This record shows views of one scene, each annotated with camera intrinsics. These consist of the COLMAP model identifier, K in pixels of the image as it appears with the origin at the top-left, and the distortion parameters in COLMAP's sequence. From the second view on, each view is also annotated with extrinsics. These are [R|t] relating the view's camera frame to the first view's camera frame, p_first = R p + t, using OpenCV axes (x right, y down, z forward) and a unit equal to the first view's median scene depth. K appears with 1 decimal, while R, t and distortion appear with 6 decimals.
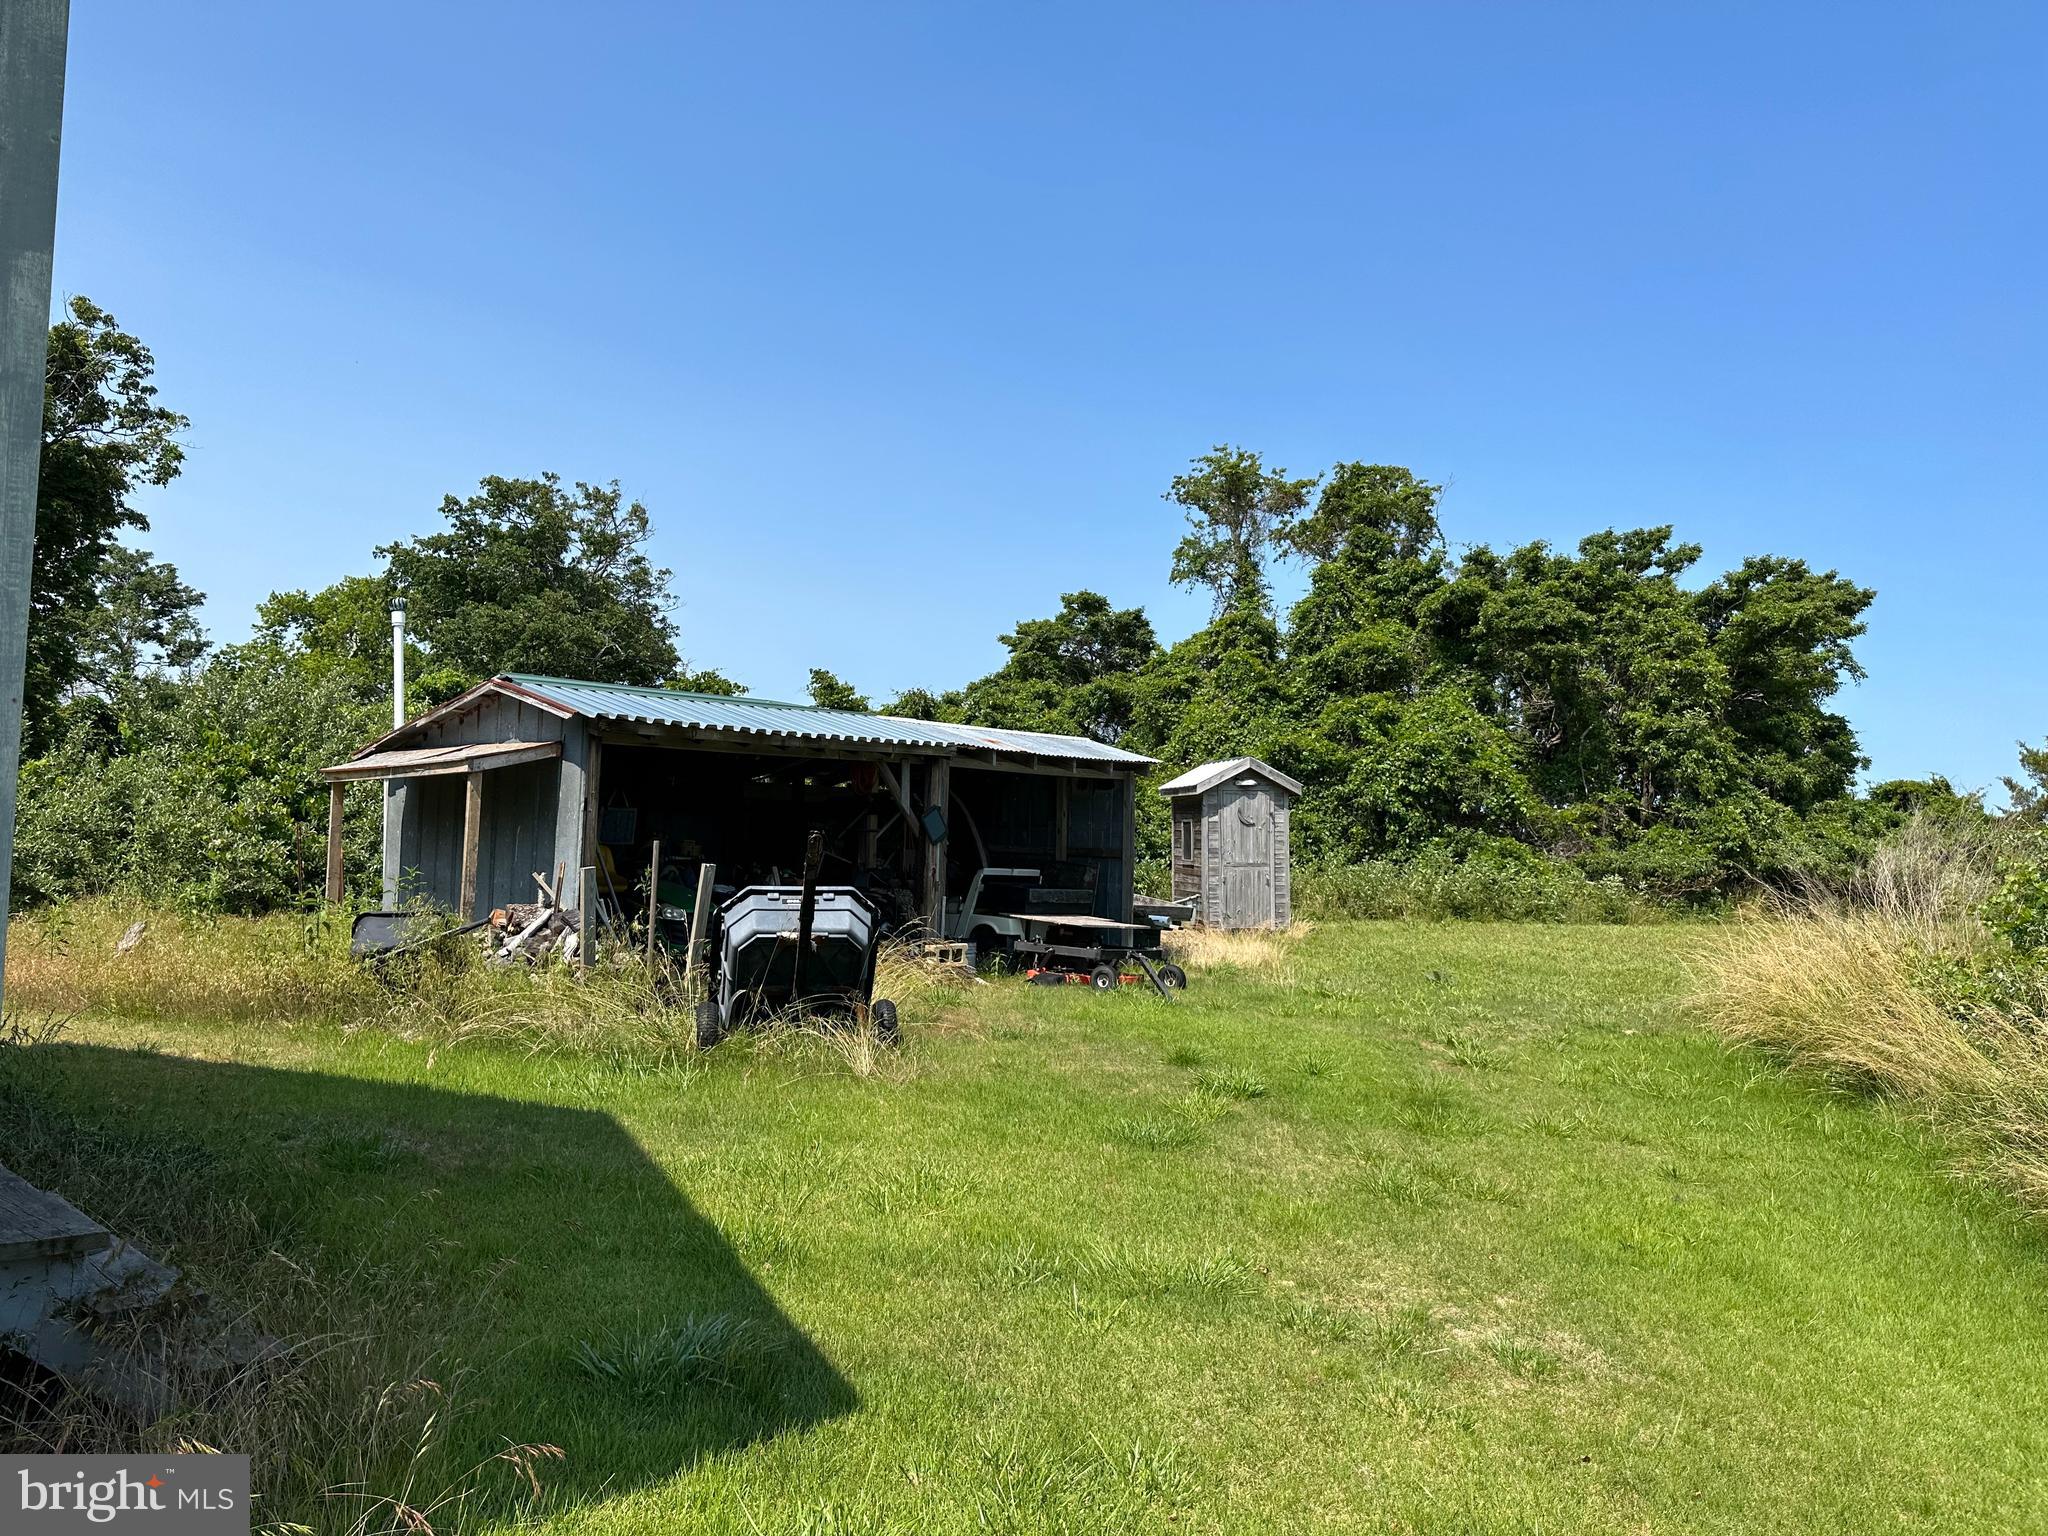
lens RADIAL K [[1453.7, 0, 1024.0], [0, 1453.7, 768.0], [0, 0, 1]] dist [0.097262, -0.092150]
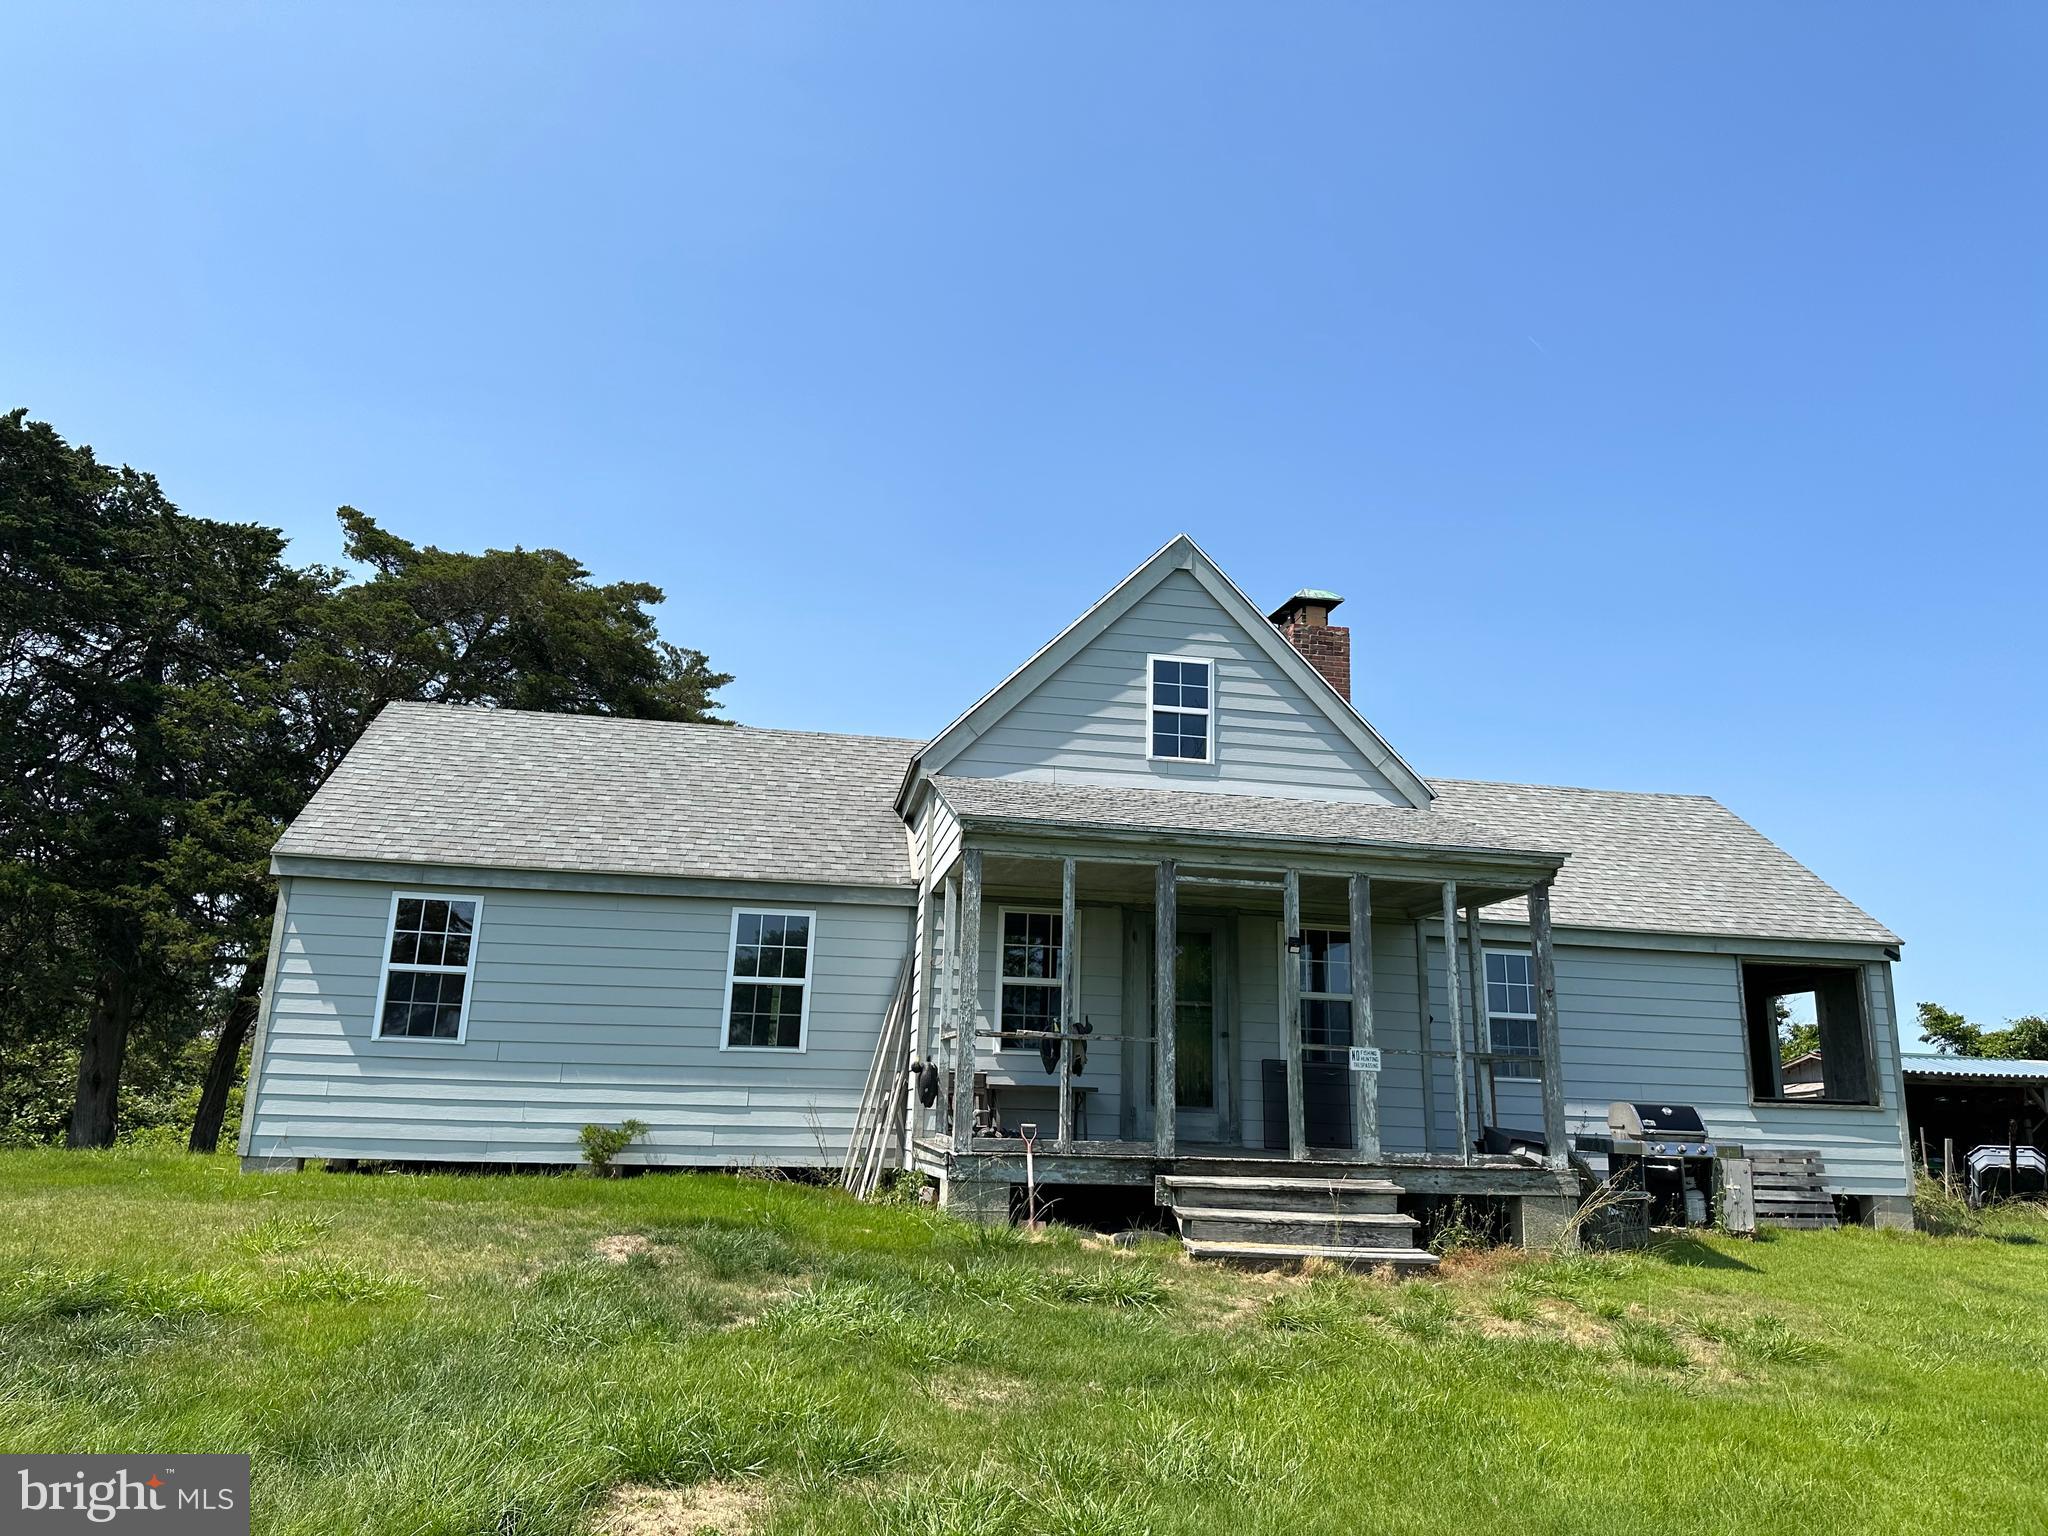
lens RADIAL K [[1453.7, 0, 1024.0], [0, 1453.7, 768.0], [0, 0, 1]] dist [0.097262, -0.092150]
pose [[0.791802, -0.149685, -0.592152, 0.100368], [0.019637, 0.975242, -0.220266, -0.012353], [0.610462, 0.162779, 0.775138, -1.842420]]
